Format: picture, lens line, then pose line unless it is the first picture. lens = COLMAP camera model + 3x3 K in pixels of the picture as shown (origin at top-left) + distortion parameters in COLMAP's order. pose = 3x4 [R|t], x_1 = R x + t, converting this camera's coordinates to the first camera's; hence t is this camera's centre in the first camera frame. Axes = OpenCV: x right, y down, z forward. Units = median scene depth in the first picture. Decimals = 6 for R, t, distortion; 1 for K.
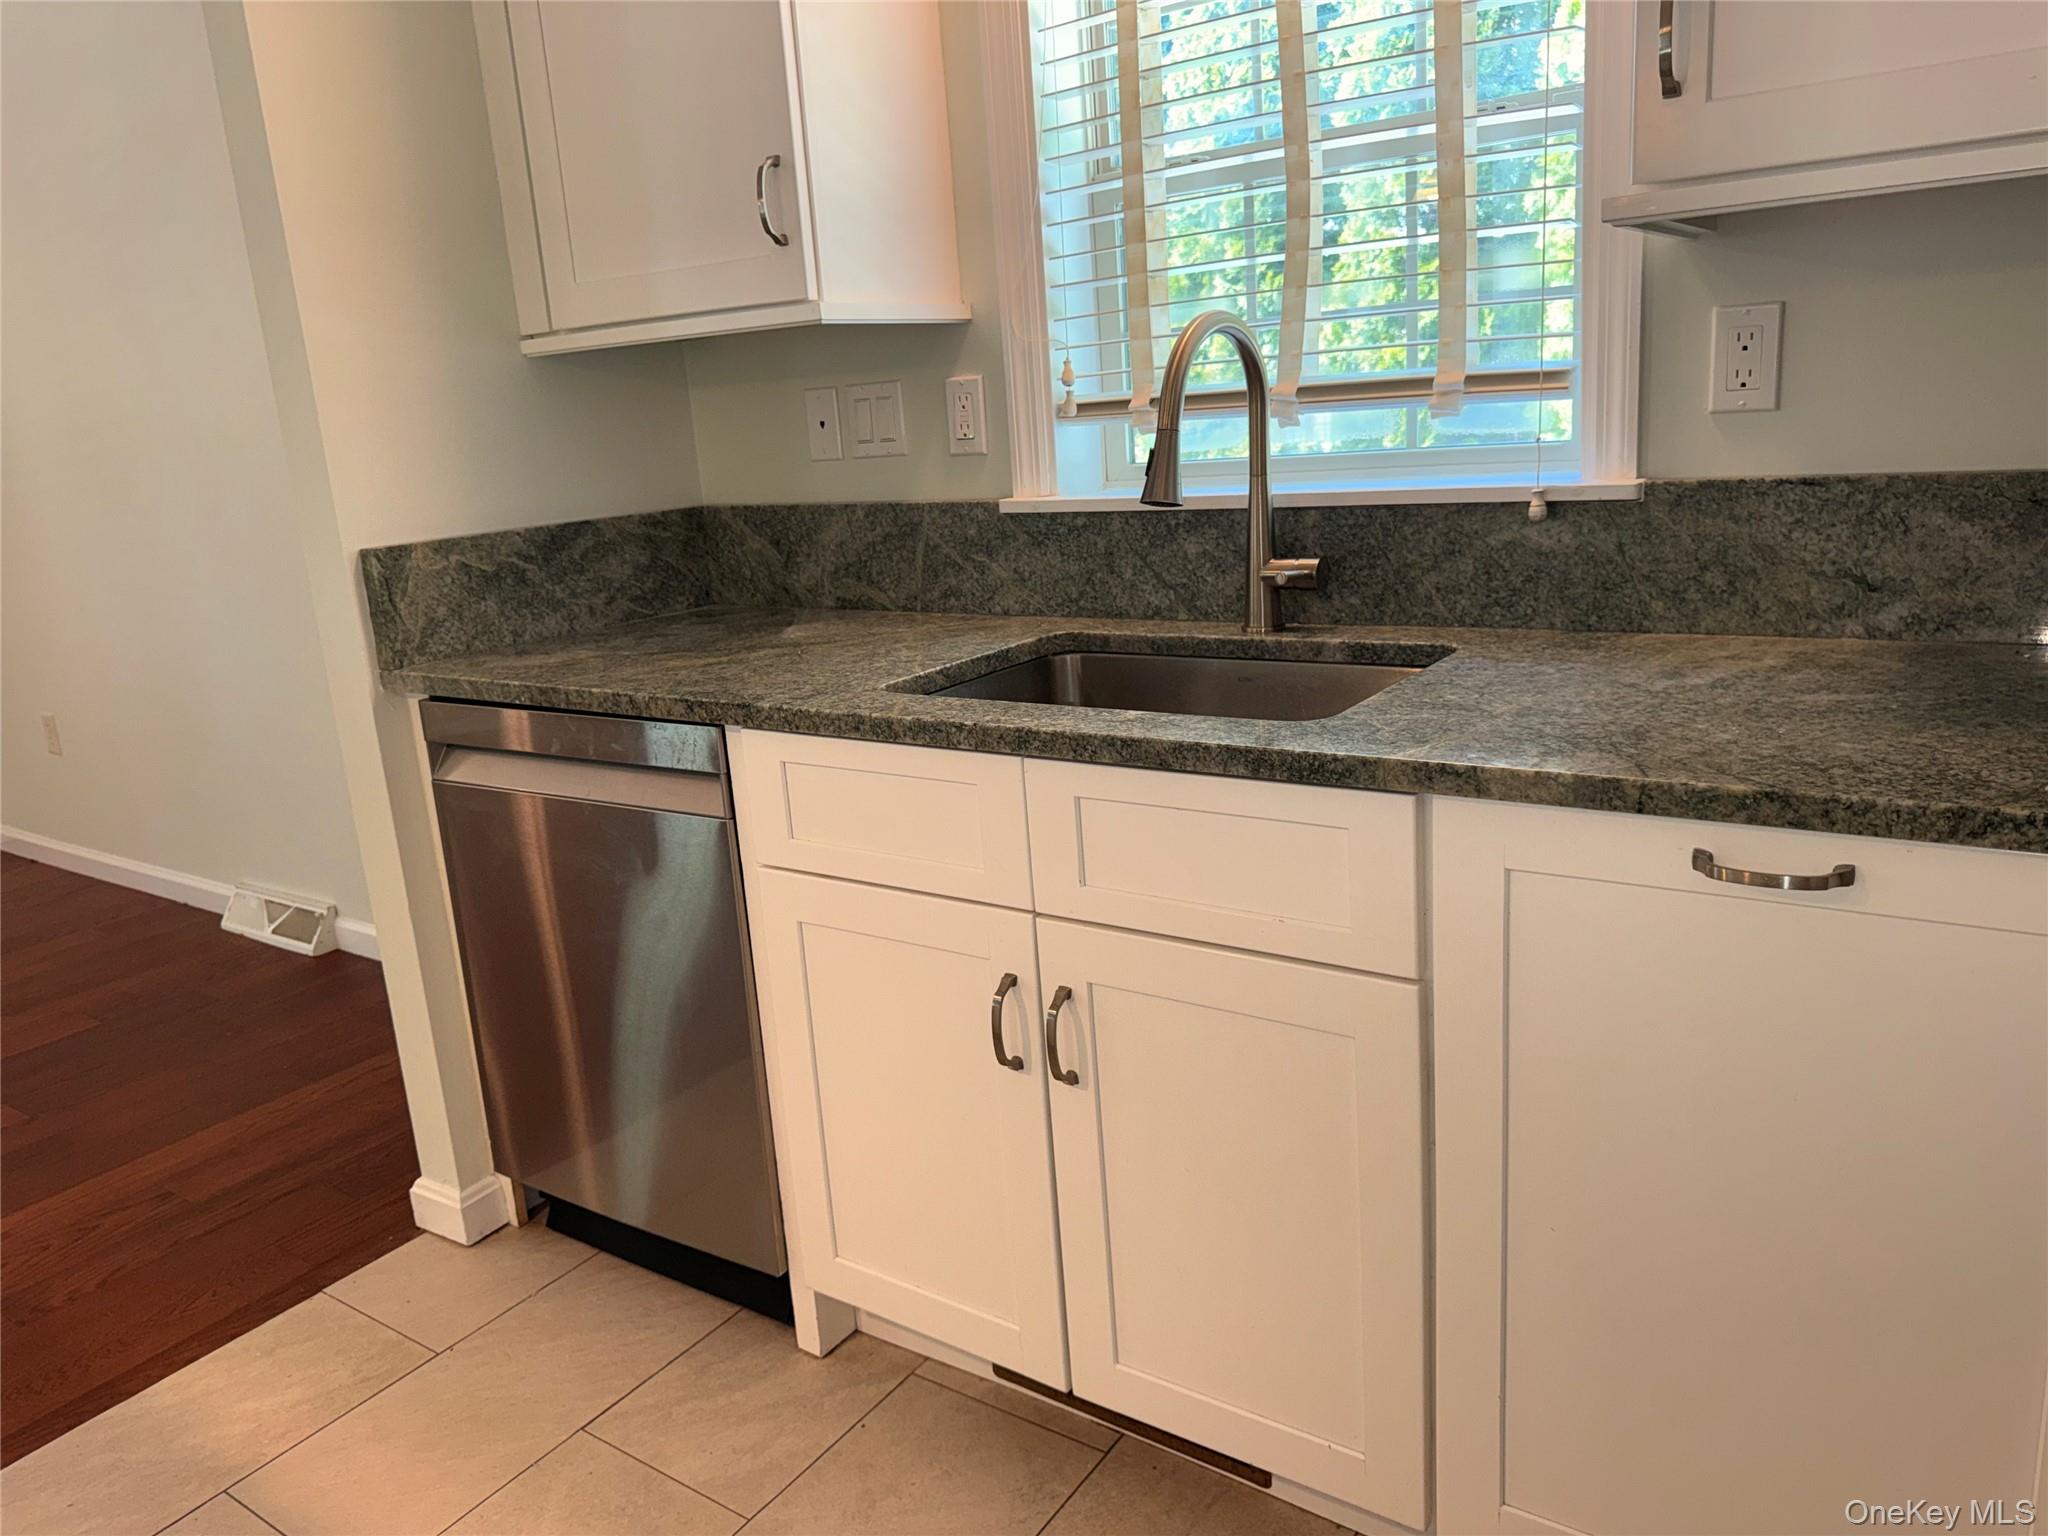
lens RADIAL K [[1469.2, 0, 1015.9], [0, 1469.2, 728.9], [0, 0, 1]] dist [0.185676, -0.292925]
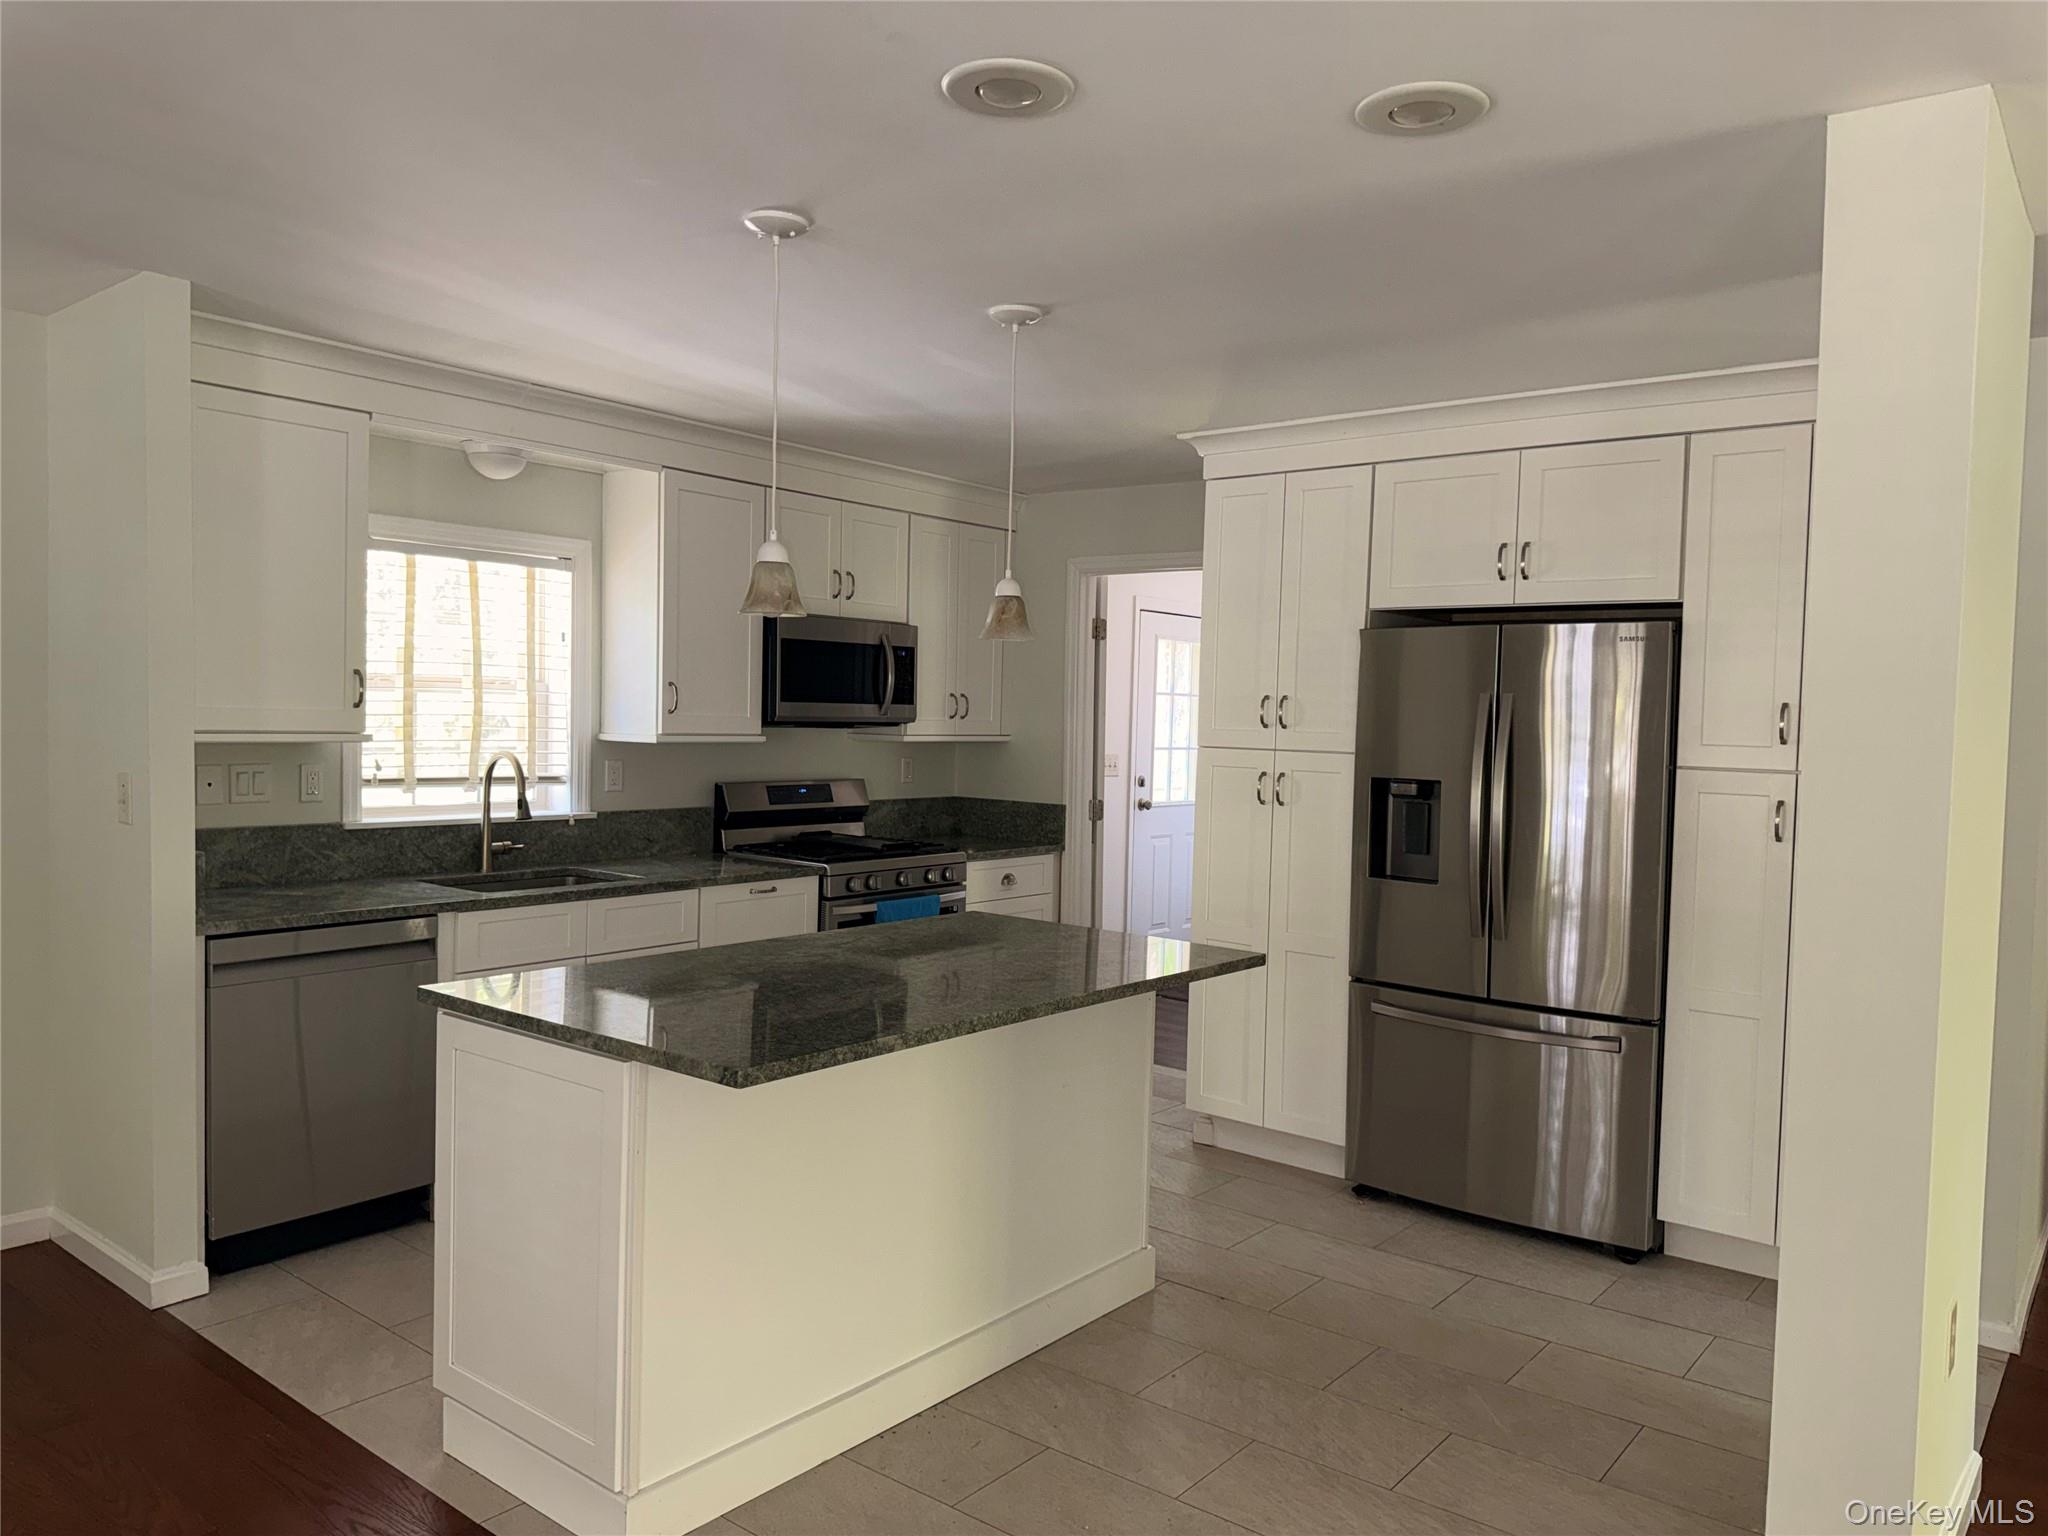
lens RADIAL K [[1423.7, 0, 1064.4], [0, 1423.7, 771.7], [0, 0, 1]] dist [0.066805, -0.051452]
pose [[0.022871, 0.032382, 0.999214, -2.290752], [0.191954, 0.980737, -0.036177, 0.044158], [-0.981137, 0.192631, 0.016215, -0.023131]]
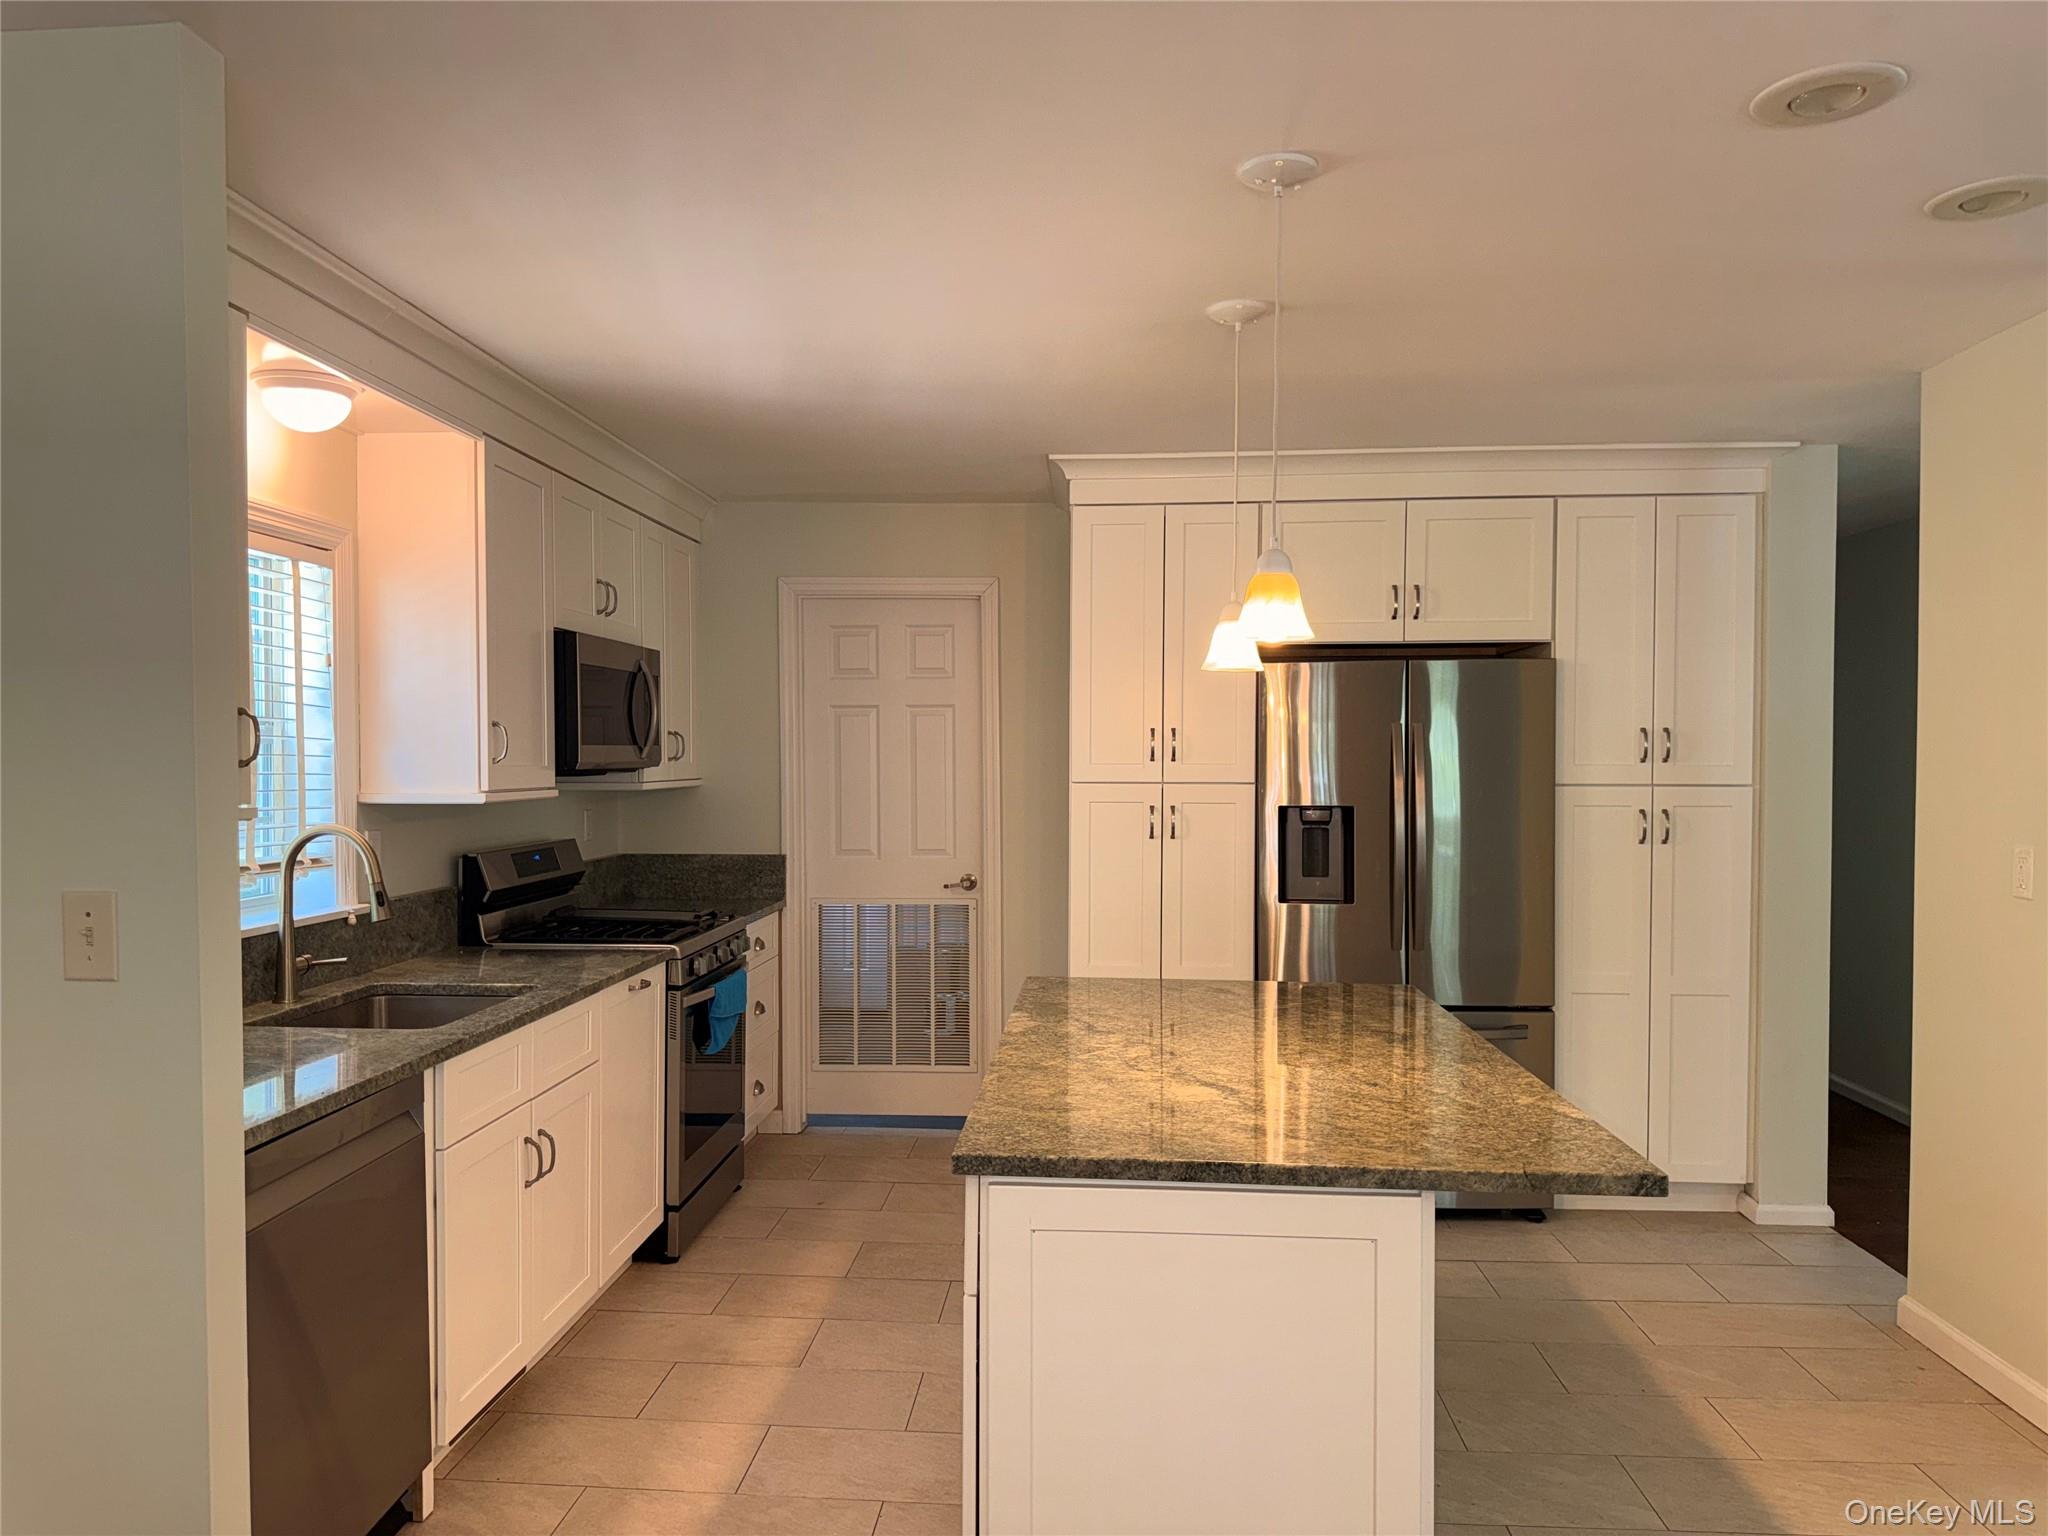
lens RADIAL K [[1438.6, 0, 1029.1], [0, 1438.6, 800.5], [0, 0, 1]] dist [0.082962, -0.000622]
pose [[-0.534370, 0.045292, 0.844036, -1.765242], [0.221844, 0.971072, 0.088344, -0.258474], [-0.815619, 0.234453, -0.528959, 1.174601]]
